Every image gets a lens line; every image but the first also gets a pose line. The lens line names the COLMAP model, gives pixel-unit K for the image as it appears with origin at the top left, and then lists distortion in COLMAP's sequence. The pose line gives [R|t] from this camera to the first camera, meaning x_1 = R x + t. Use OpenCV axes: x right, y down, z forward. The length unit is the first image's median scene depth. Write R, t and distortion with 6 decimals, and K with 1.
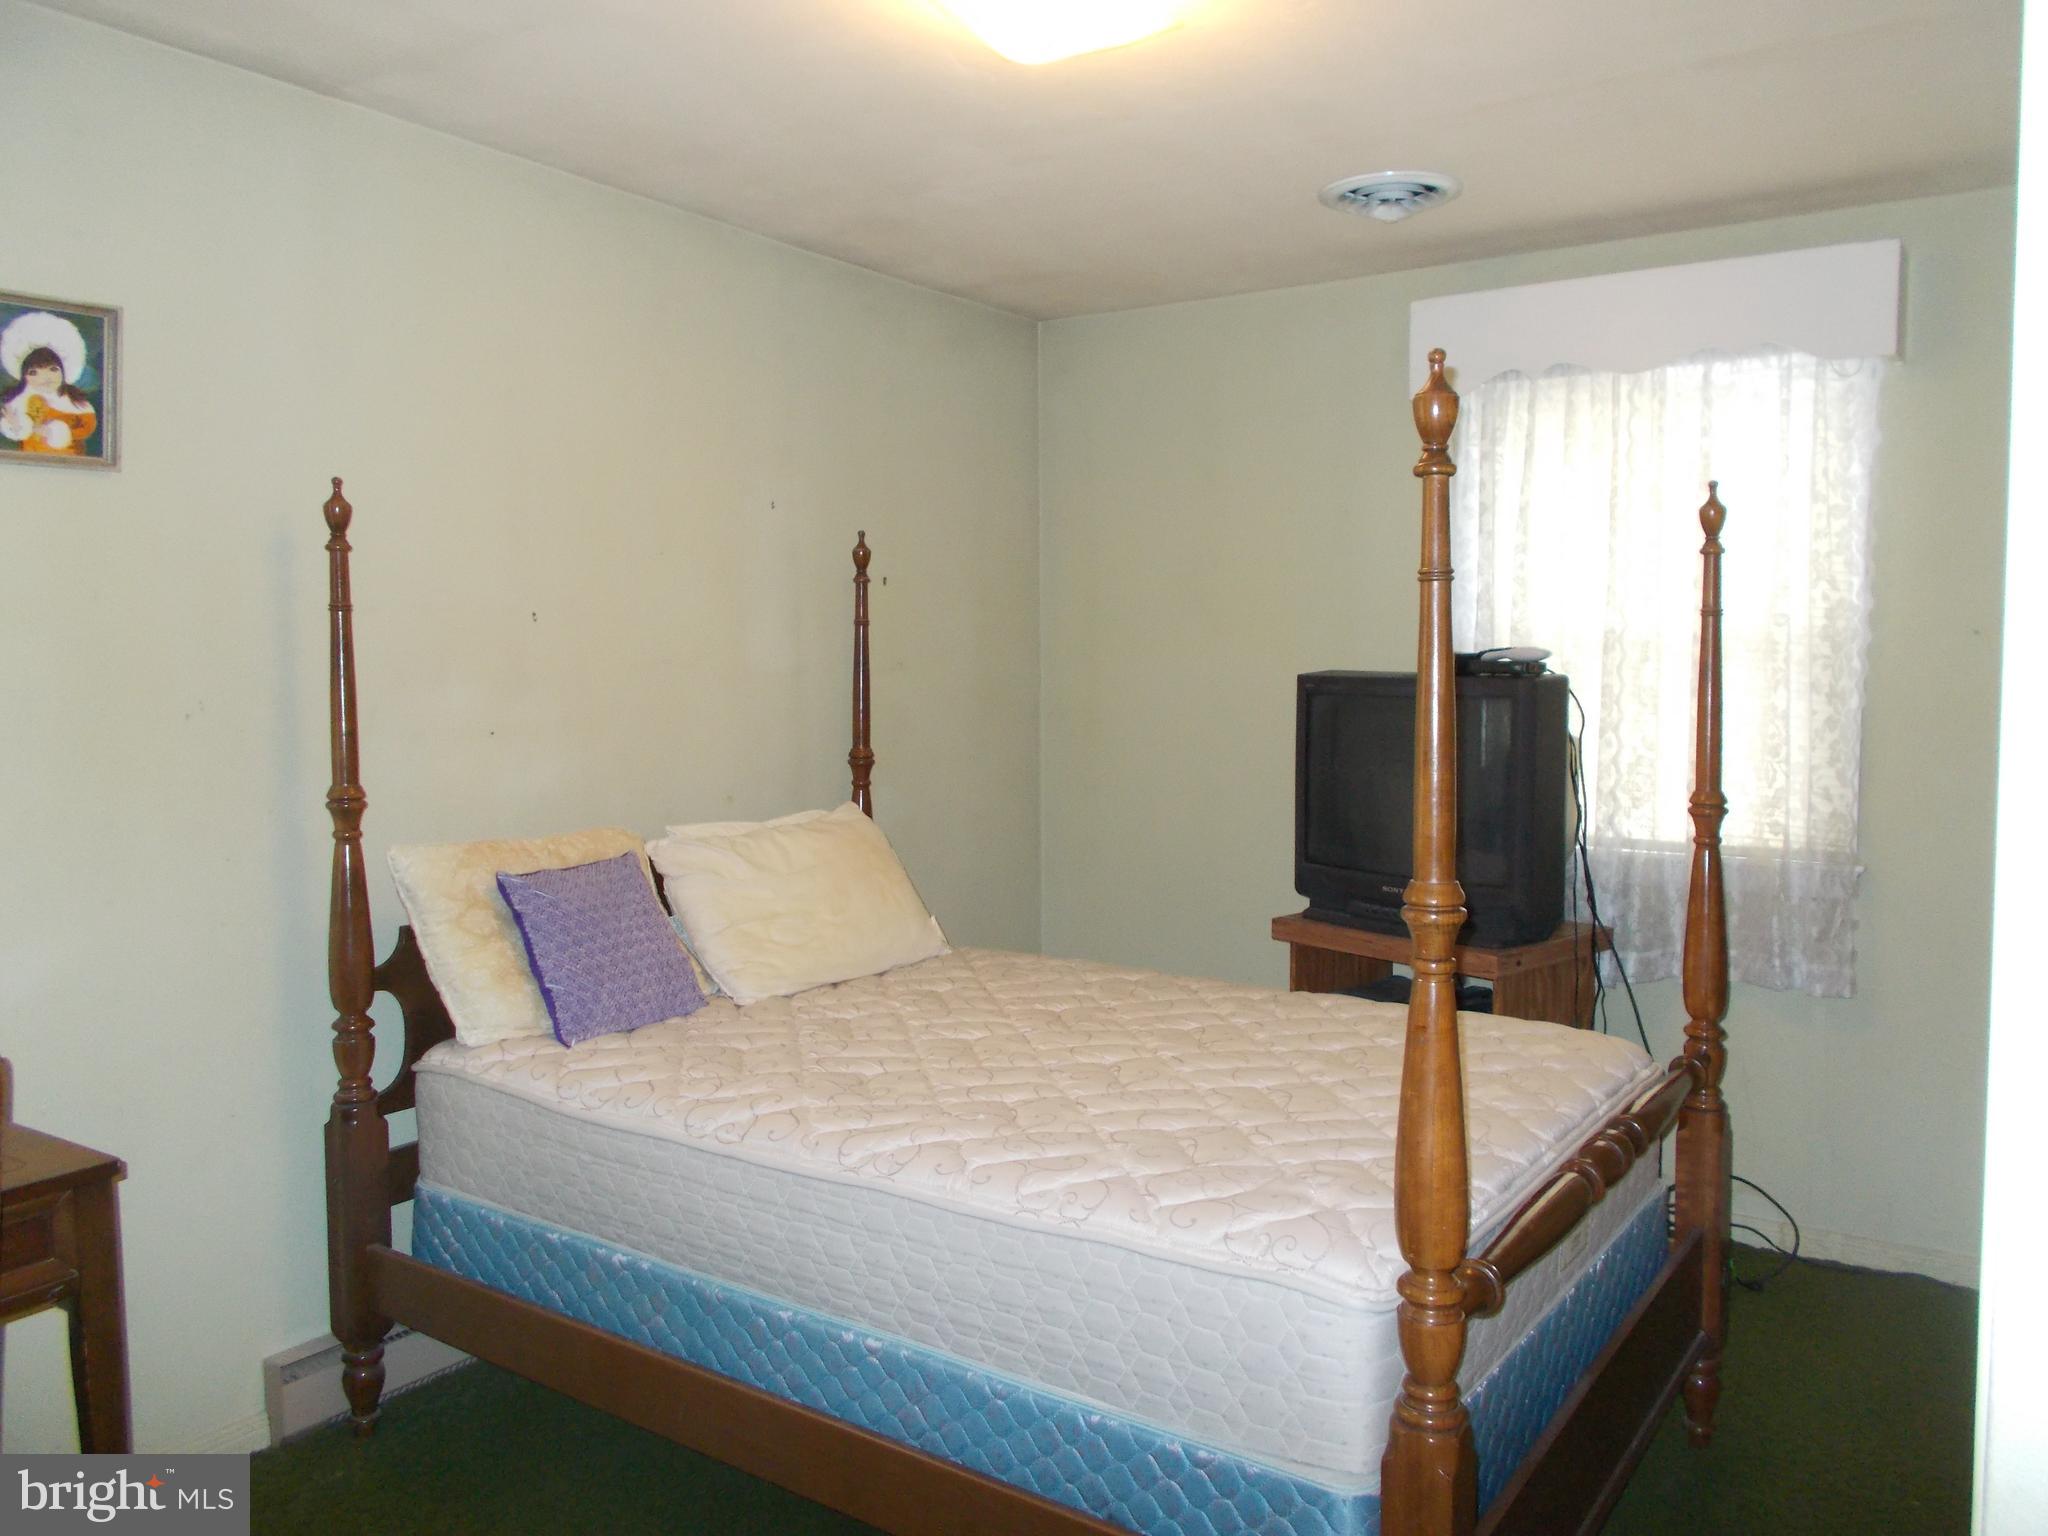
lens RADIAL K [[1572.6, 0, 1023.0], [0, 1572.6, 761.1], [0, 0, 1]] dist [-0.000798, 0.016913]
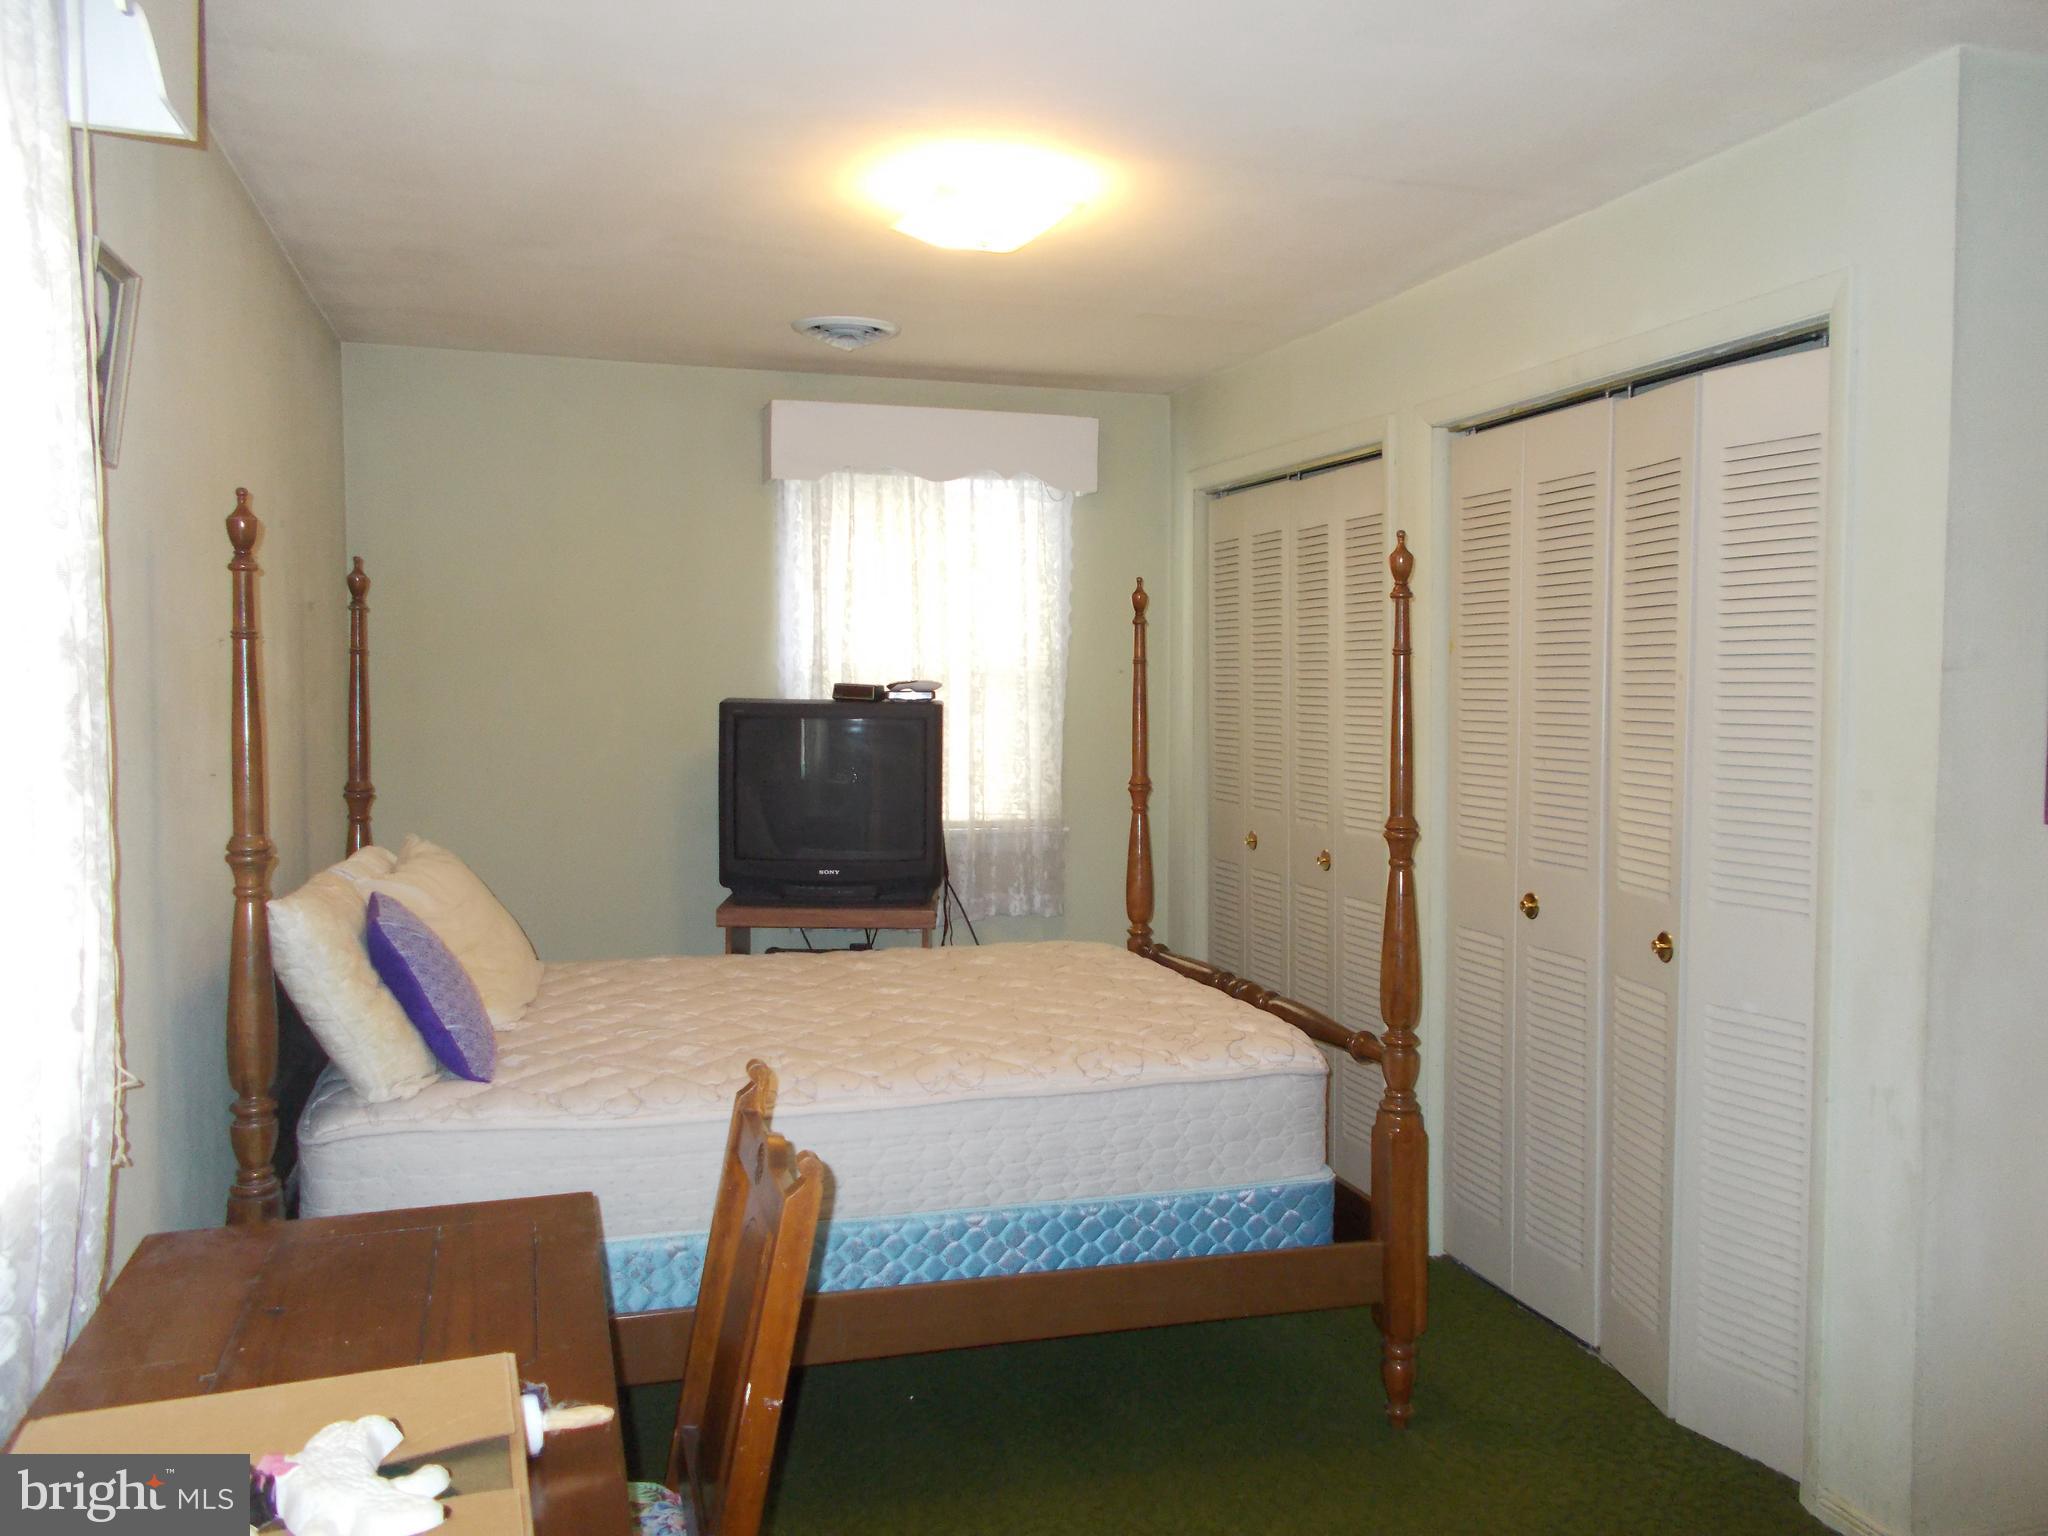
lens RADIAL K [[1572.6, 0, 1026.6], [0, 1572.6, 765.2], [0, 0, 1]] dist [-0.000798, 0.016913]
pose [[0.634337, -0.038001, 0.772122, -0.644619], [0.043872, 0.998951, 0.013121, -0.013068], [-0.771810, 0.025551, 0.635339, 0.074628]]
